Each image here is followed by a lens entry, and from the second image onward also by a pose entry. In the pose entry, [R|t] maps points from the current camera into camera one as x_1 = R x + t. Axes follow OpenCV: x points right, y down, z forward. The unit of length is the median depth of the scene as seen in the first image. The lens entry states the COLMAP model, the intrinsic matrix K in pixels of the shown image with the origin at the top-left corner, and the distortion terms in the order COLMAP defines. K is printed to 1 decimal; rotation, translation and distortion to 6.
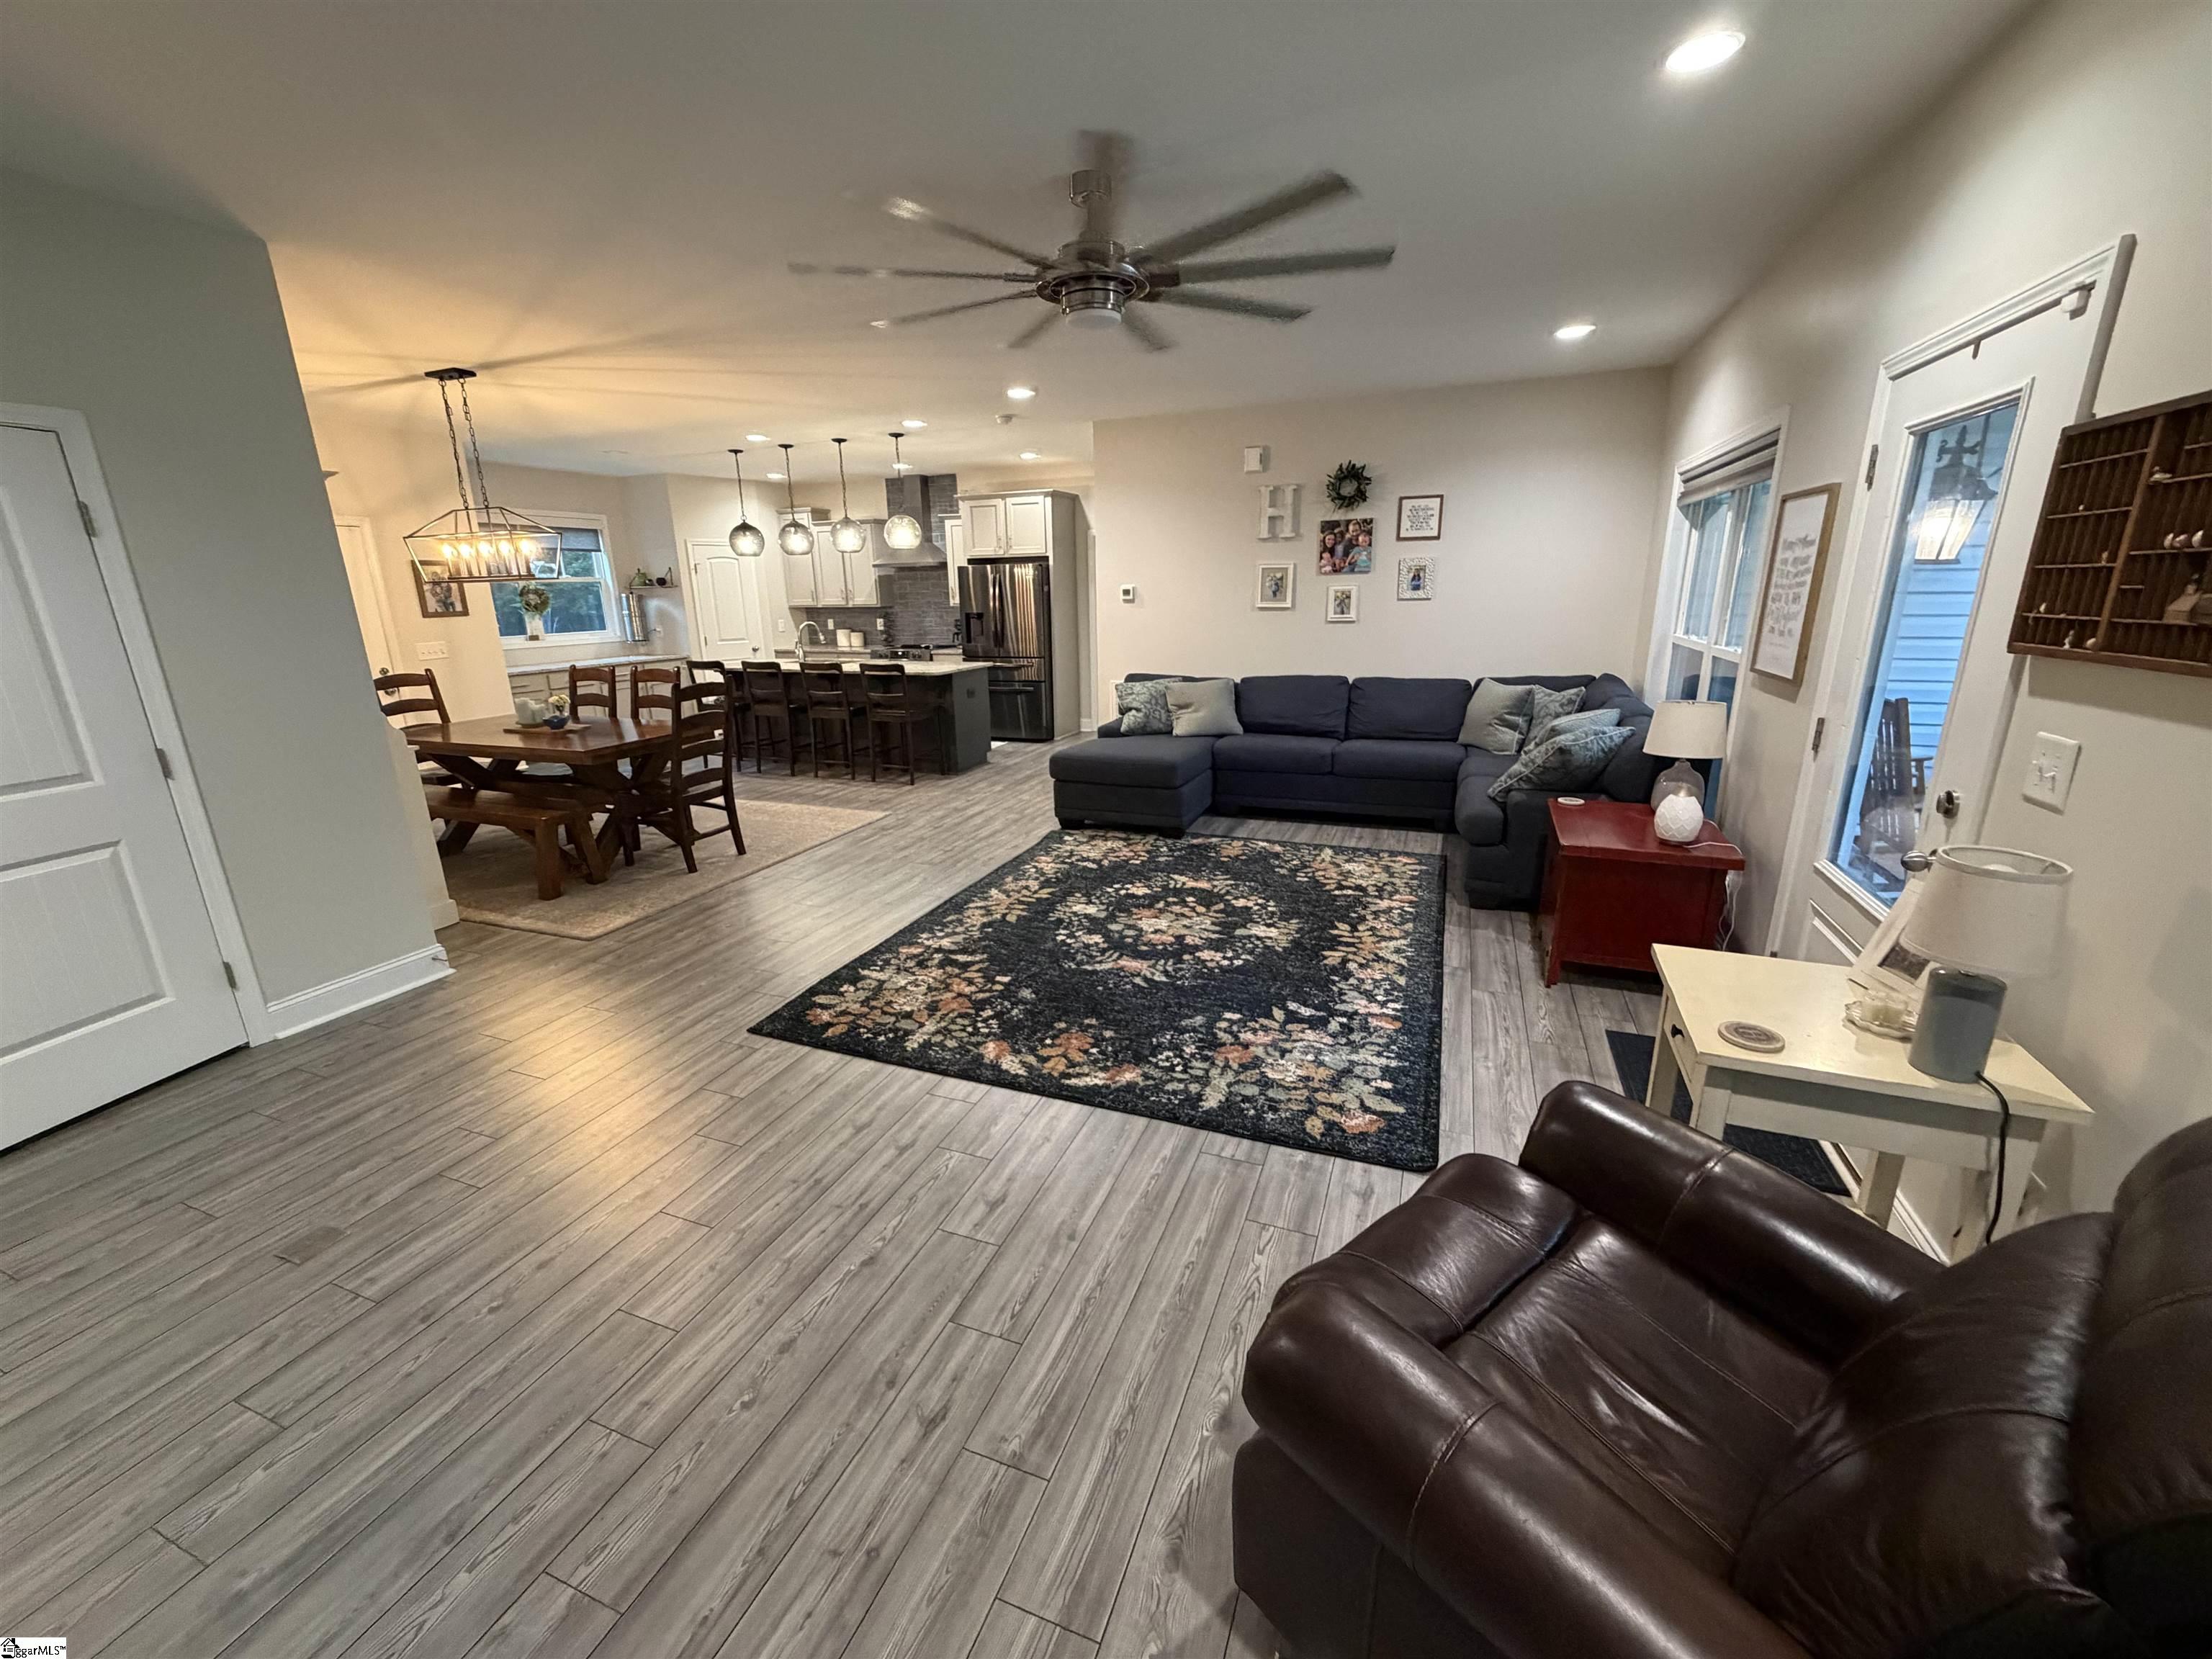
lens RADIAL K [[873.9, 0, 1102.0], [0, 873.9, 832.2], [0, 0, 1]] dist [-0.000795, -0.000205]
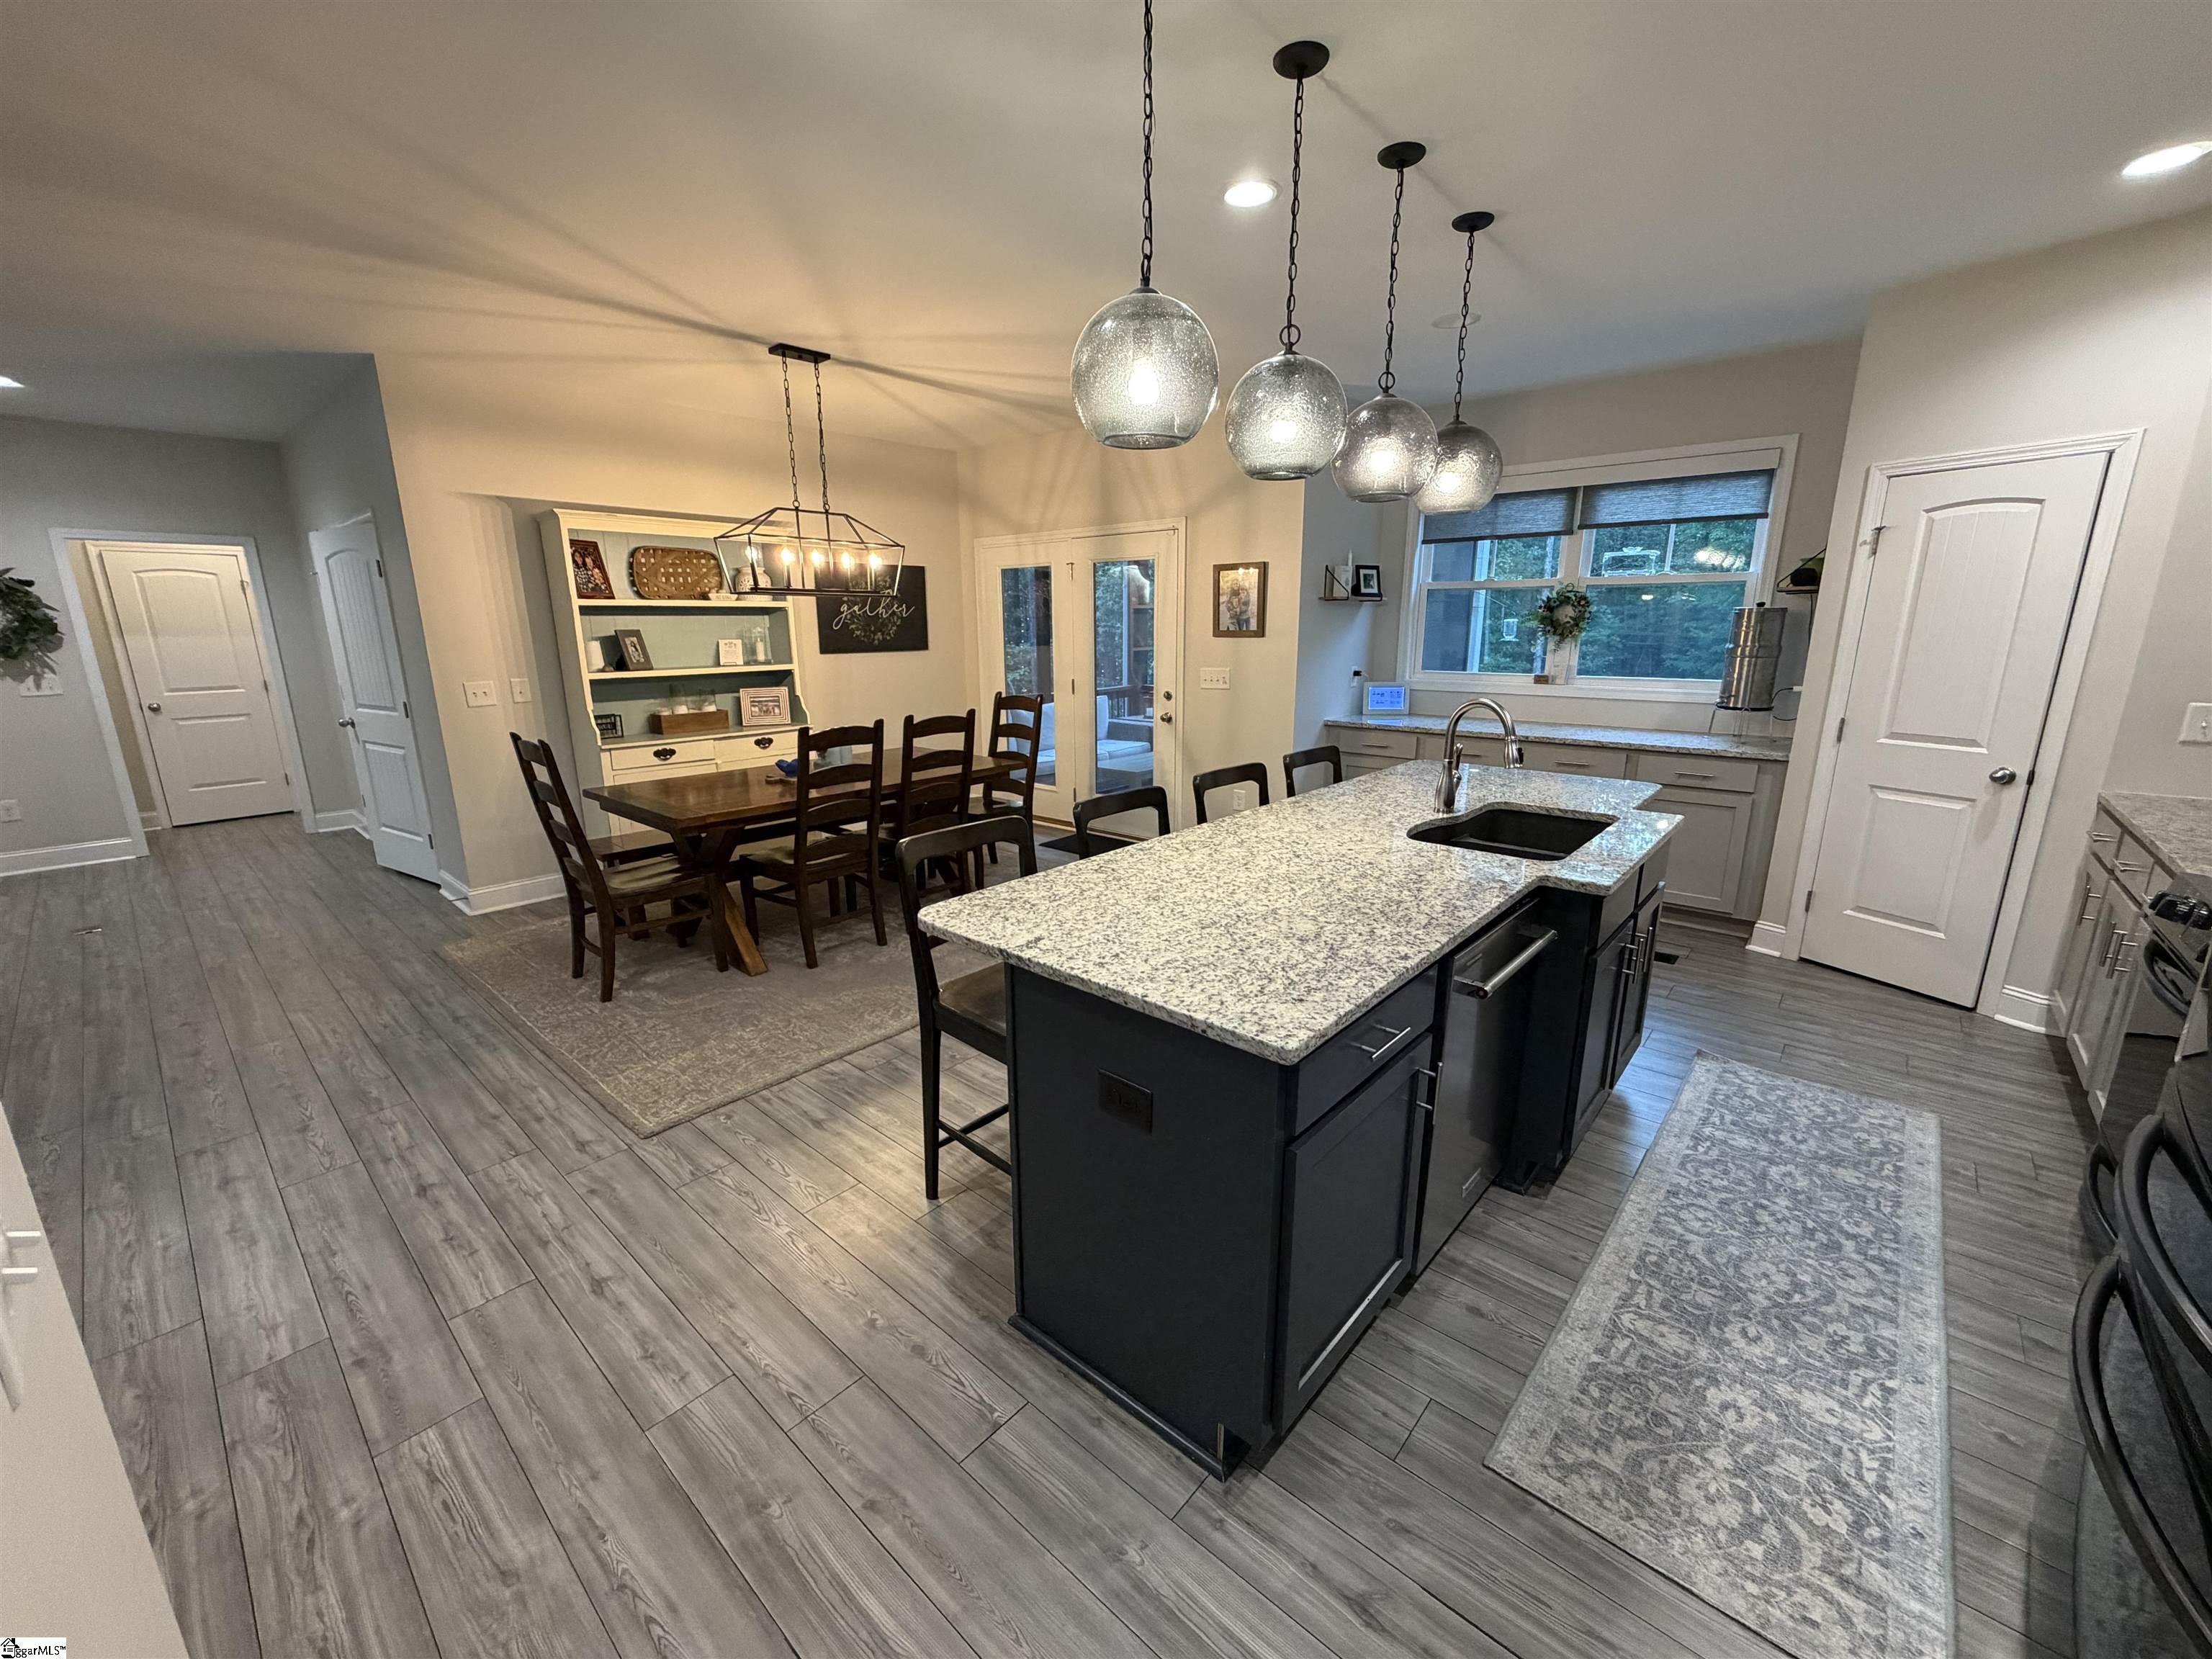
lens RADIAL K [[873.9, 0, 1102.0], [0, 873.9, 832.2], [0, 0, 1]] dist [-0.000795, -0.000205]
pose [[-0.337271, 0.241267, -0.909966, 0.051343], [-0.244921, 0.910828, 0.332273, -0.542425], [0.908990, 0.334936, -0.248105, 1.955391]]
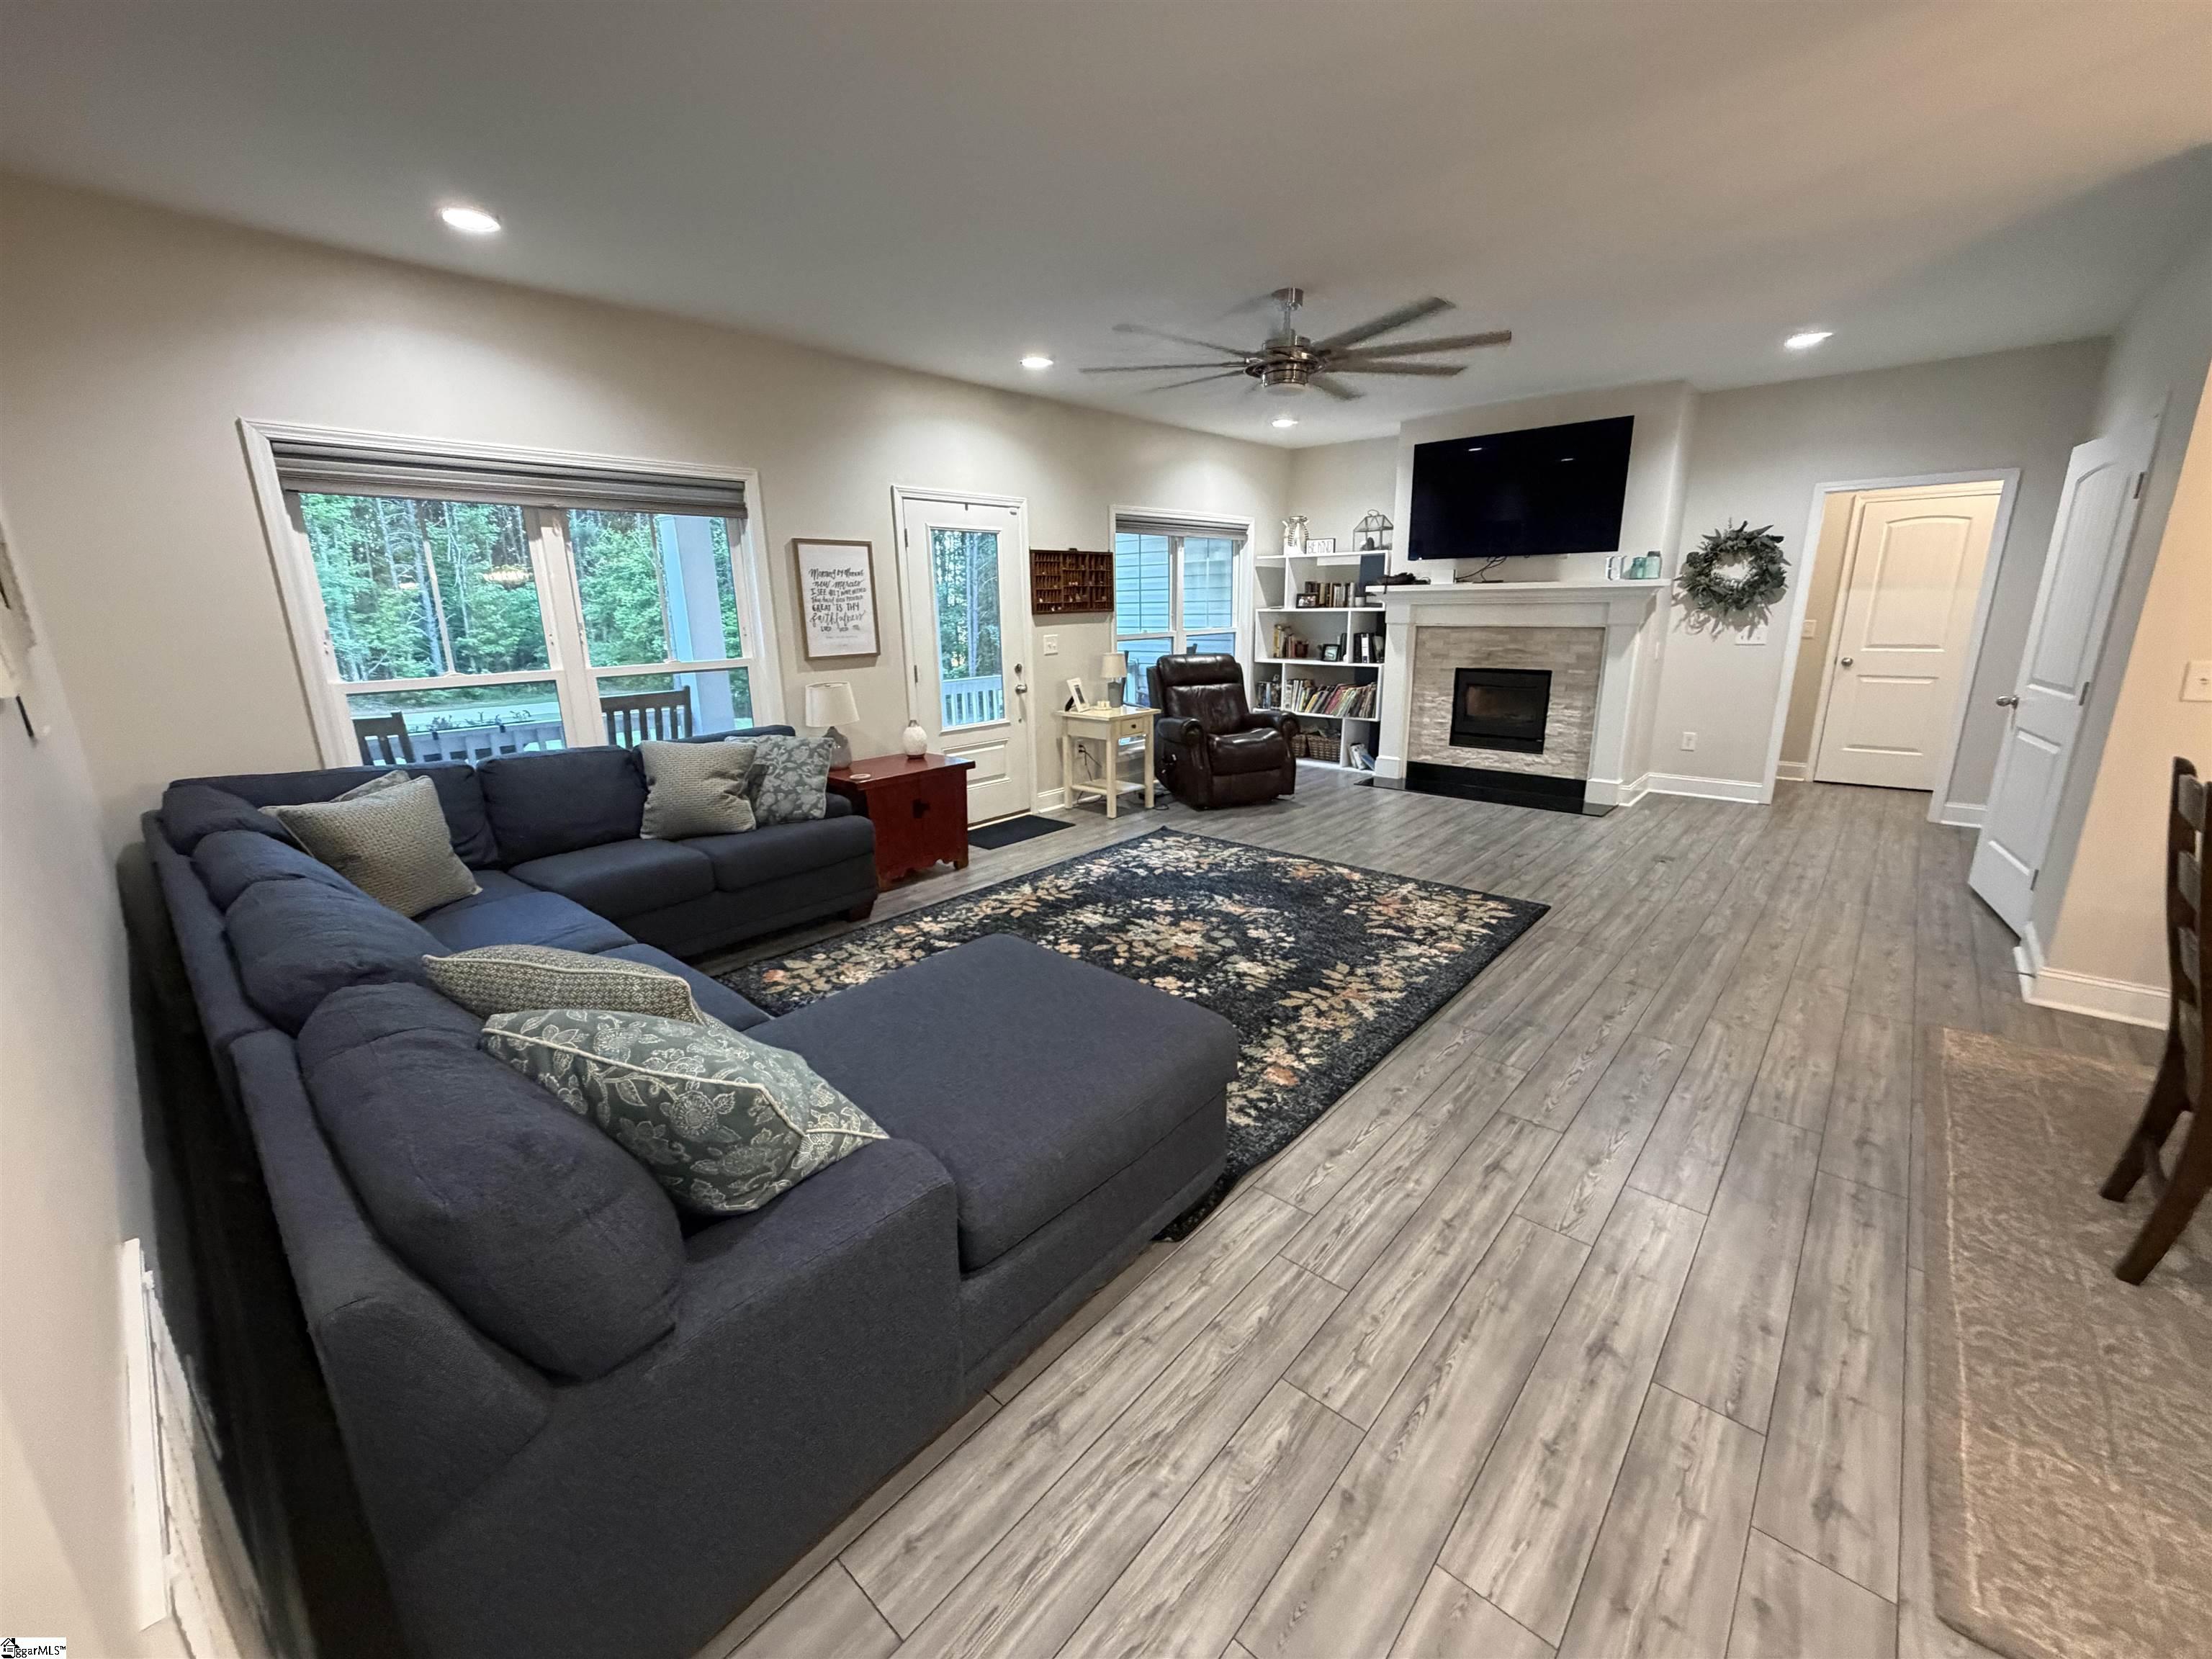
lens RADIAL K [[873.9, 0, 1102.0], [0, 873.9, 832.2], [0, 0, 1]] dist [-0.000795, -0.000205]
pose [[-0.935626, -0.053735, 0.348878, -0.181900], [0.132018, 0.863354, 0.487023, -0.476674], [-0.327376, 0.501730, -0.800682, 1.769417]]
